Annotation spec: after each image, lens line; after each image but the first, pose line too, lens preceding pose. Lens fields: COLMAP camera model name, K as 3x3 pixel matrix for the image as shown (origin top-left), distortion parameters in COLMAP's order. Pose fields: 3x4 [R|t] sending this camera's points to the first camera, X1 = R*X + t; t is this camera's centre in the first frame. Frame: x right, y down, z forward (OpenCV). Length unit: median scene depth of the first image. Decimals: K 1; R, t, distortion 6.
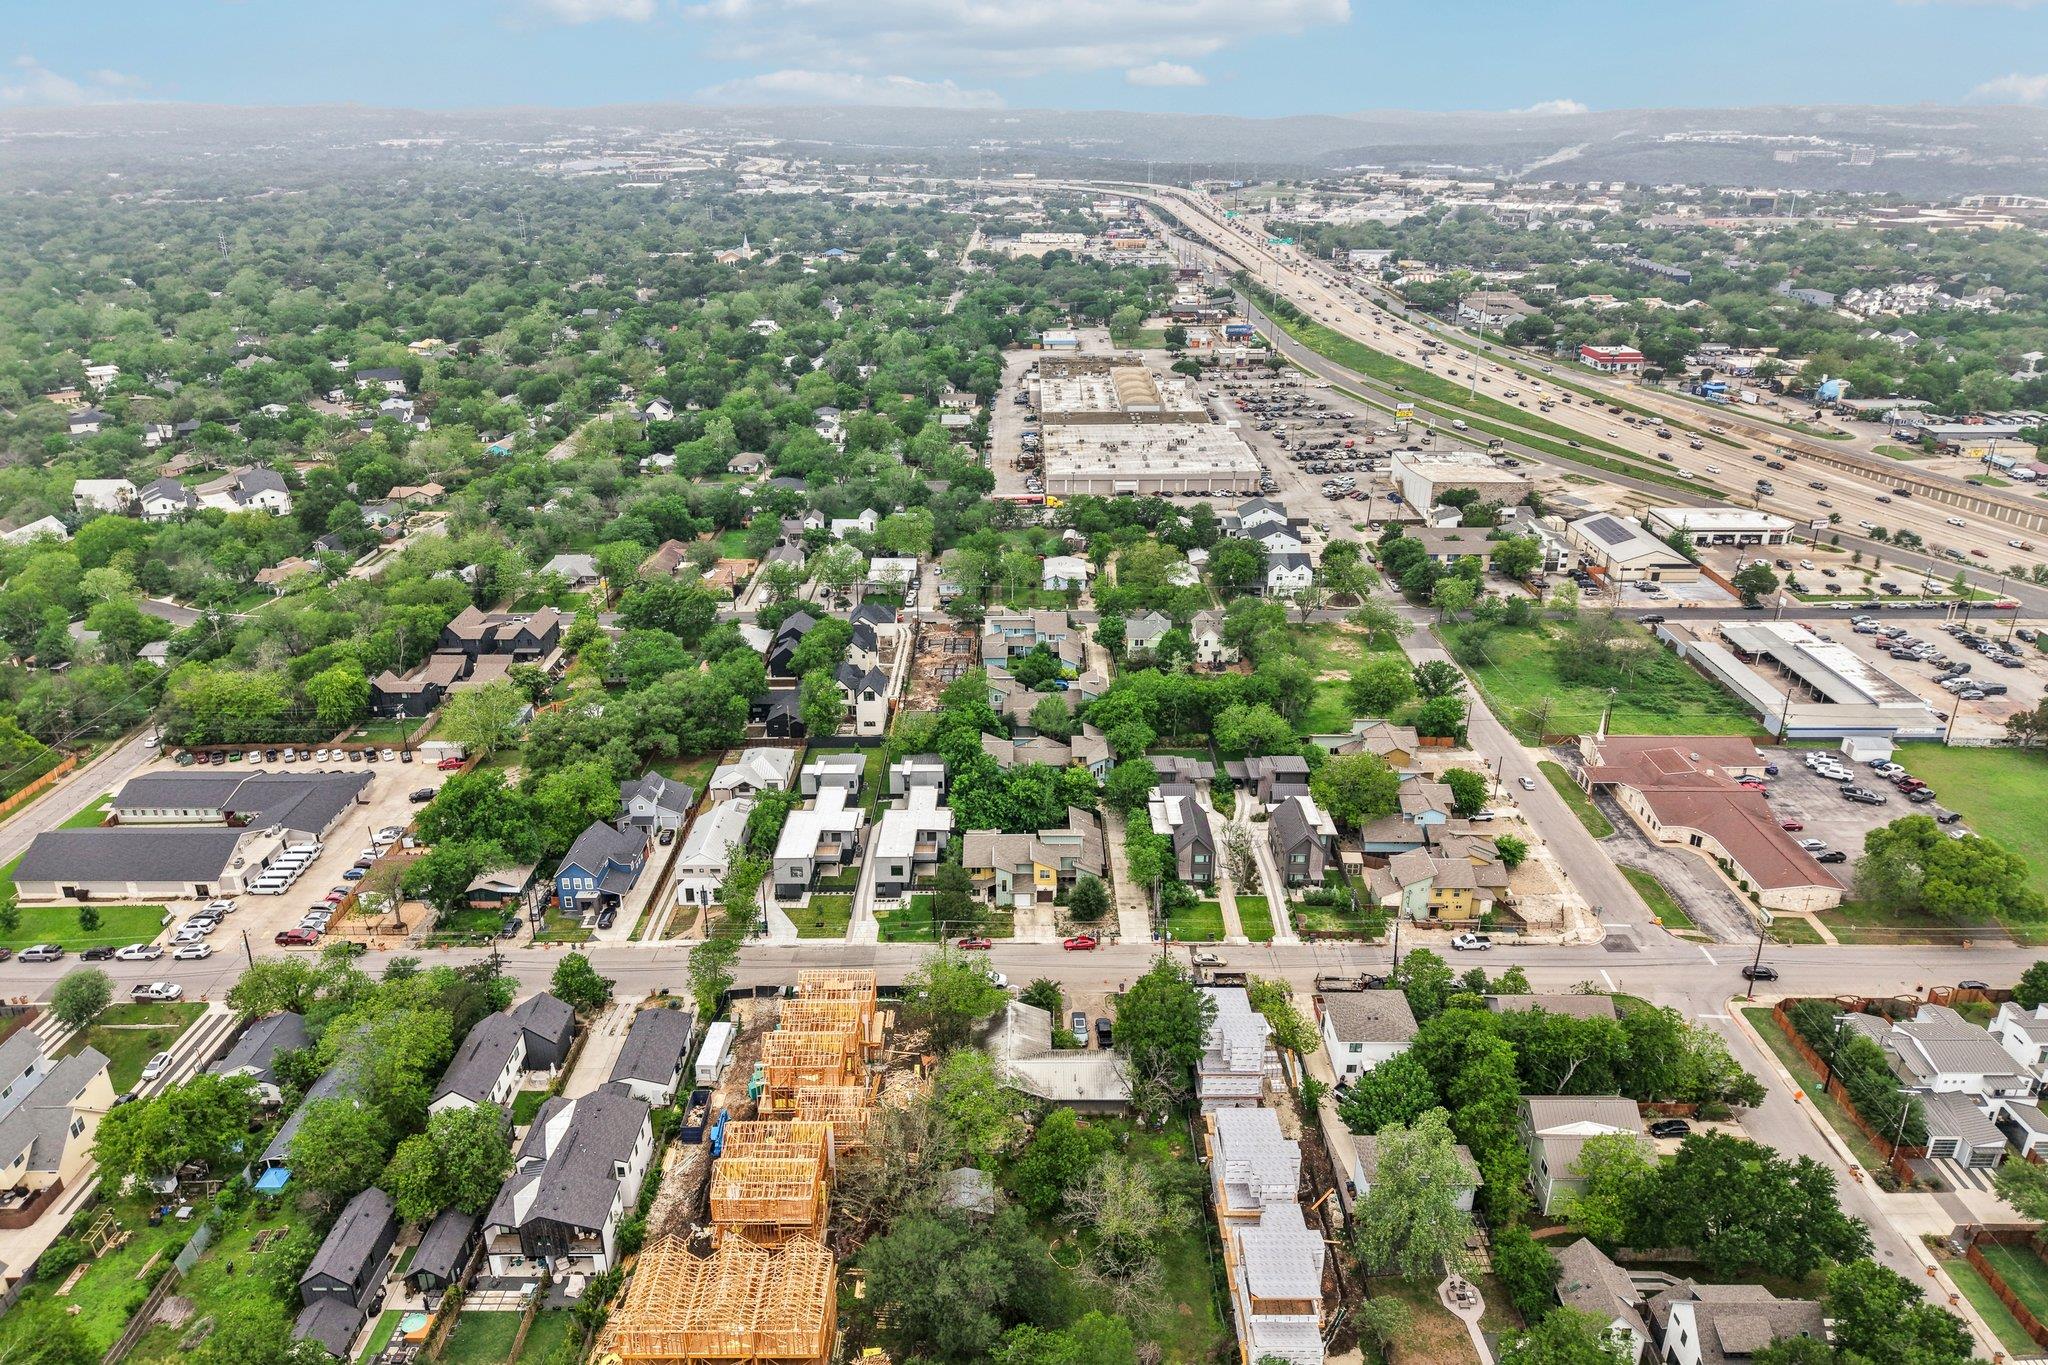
lens RADIAL K [[1382.6, 0, 1024.0], [0, 1382.6, 682.5], [0, 0, 1]] dist [0.041521, -0.053130]
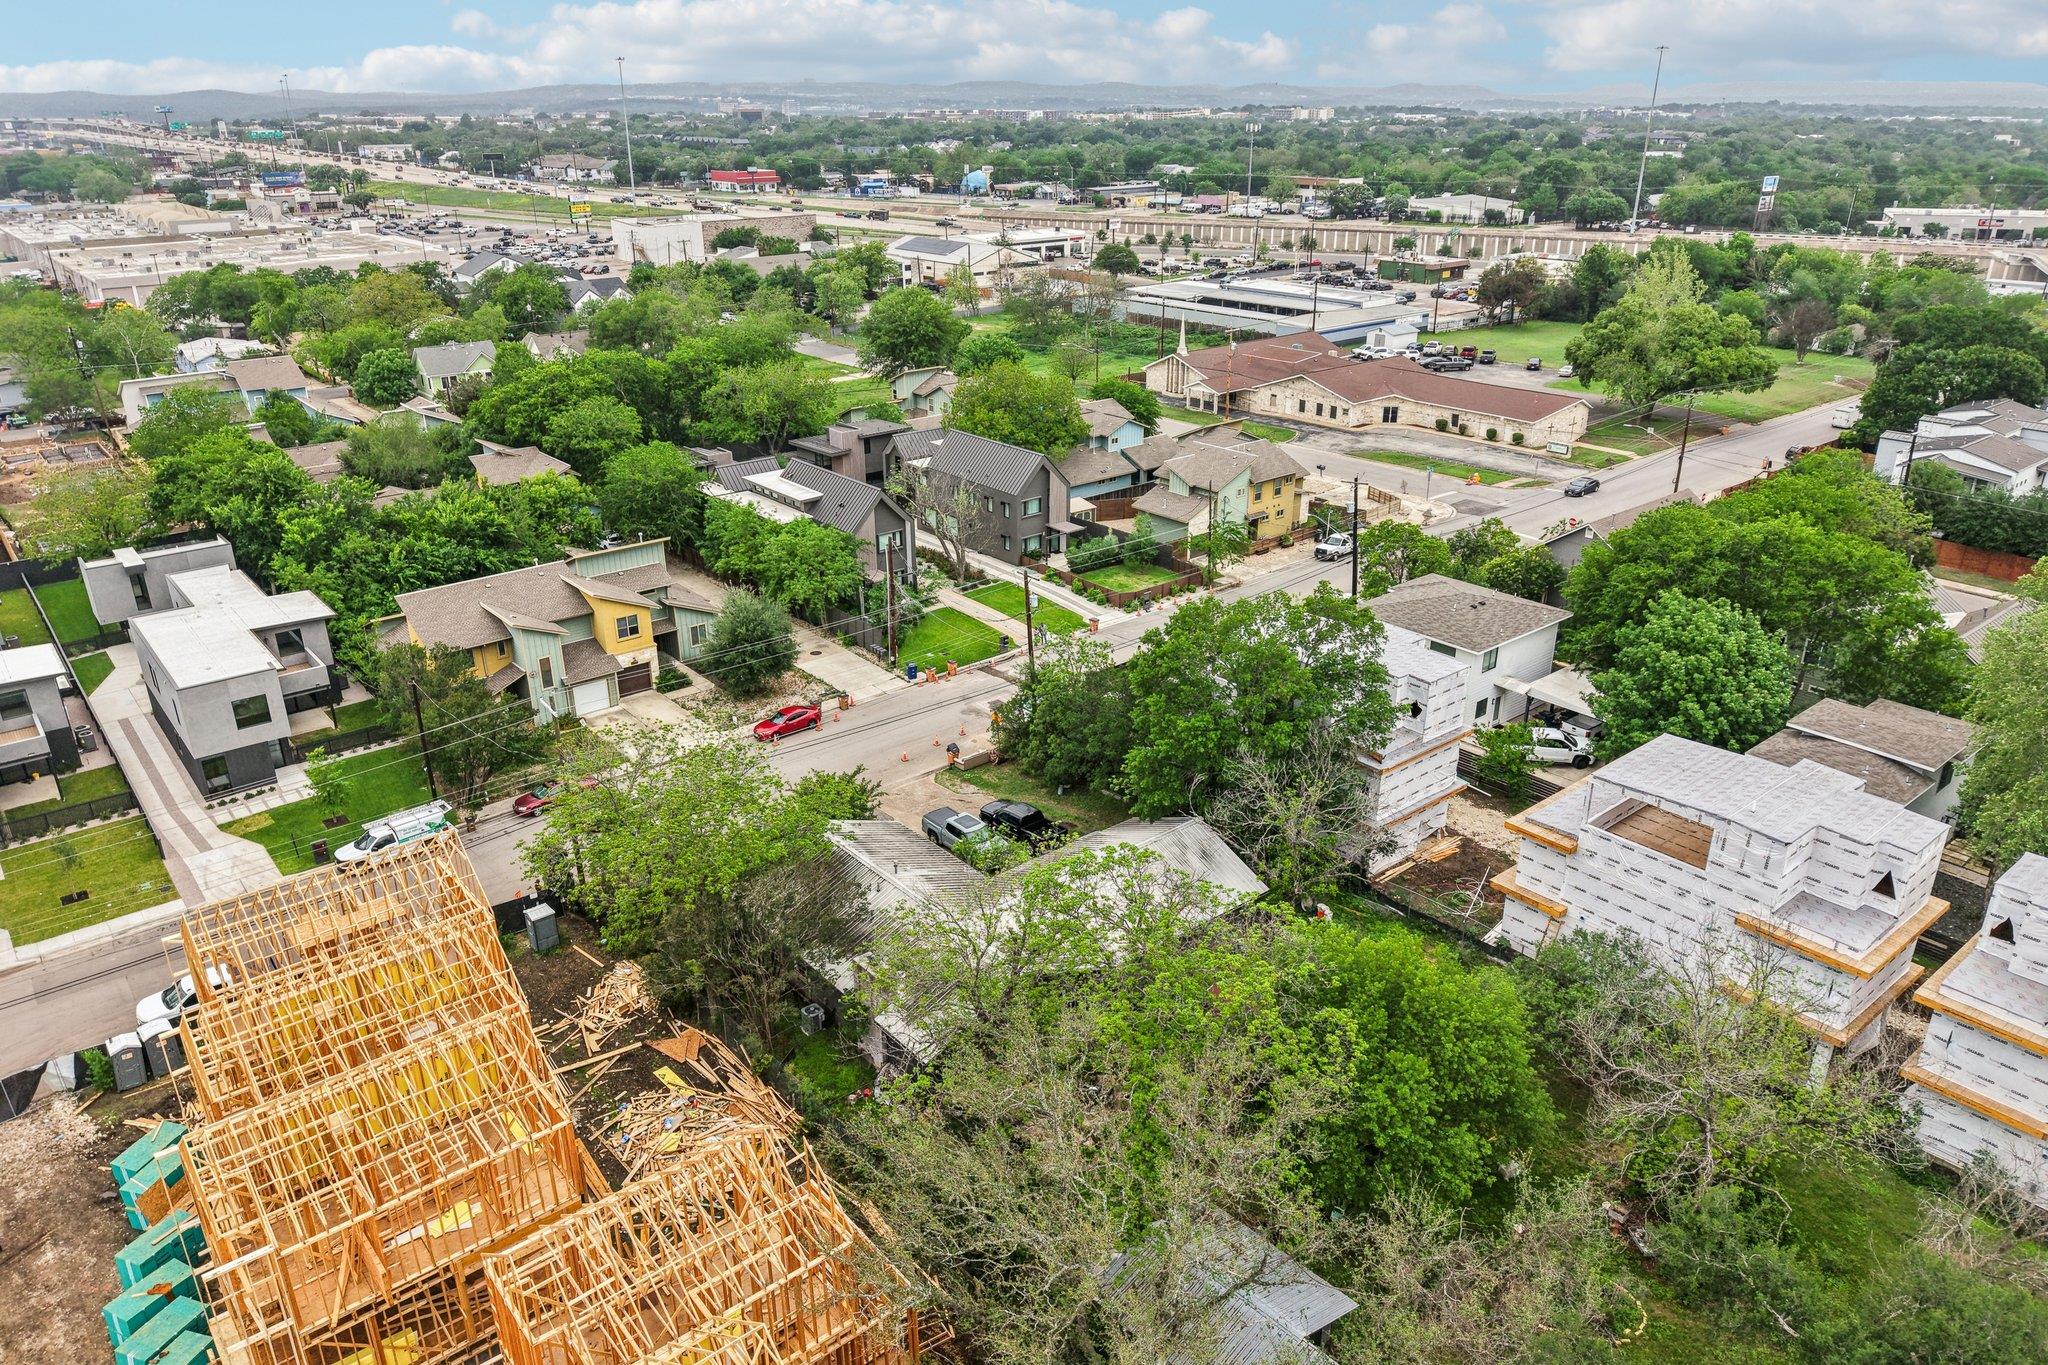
lens RADIAL K [[1382.6, 0, 1024.0], [0, 1382.6, 682.5], [0, 0, 1]] dist [0.041521, -0.053130]
pose [[0.764874, -0.247956, 0.594547, -0.148316], [0.249354, 0.964964, 0.081650, 0.142407], [-0.593962, 0.085801, 0.799904, 0.531493]]
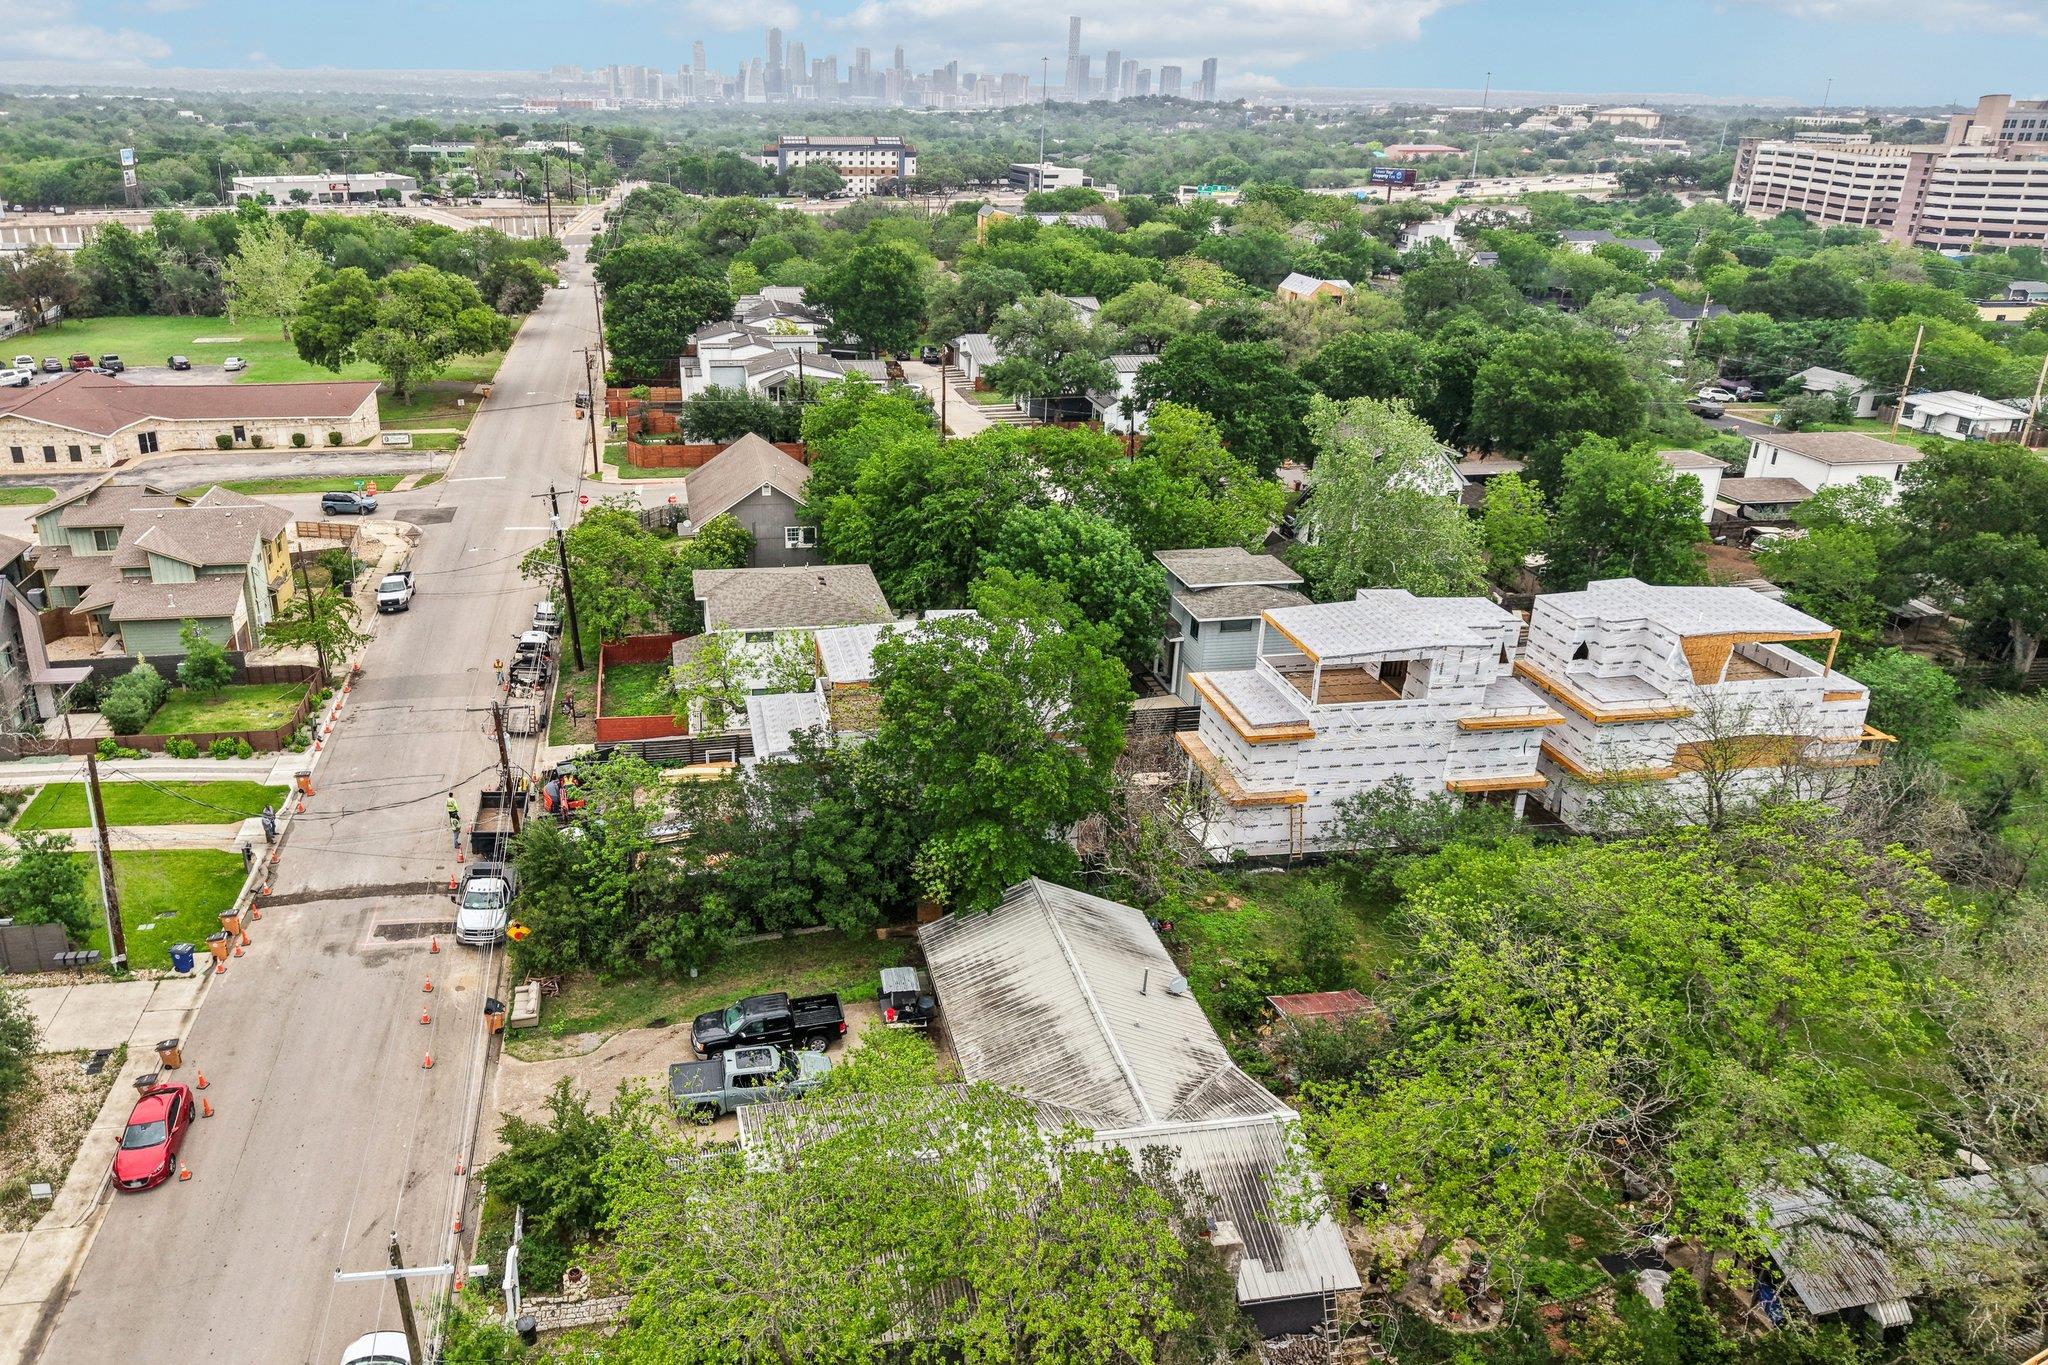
lens RADIAL K [[1485.5, 0, 882.0], [0, 1485.5, 681.2], [0, 0, 1]] dist [0.006481, -0.002064]
pose [[-0.171981, -0.363594, 0.915545, -0.167344], [0.371464, 0.836848, 0.402119, 0.061477], [-0.912380, 0.409248, -0.008861, 0.769208]]
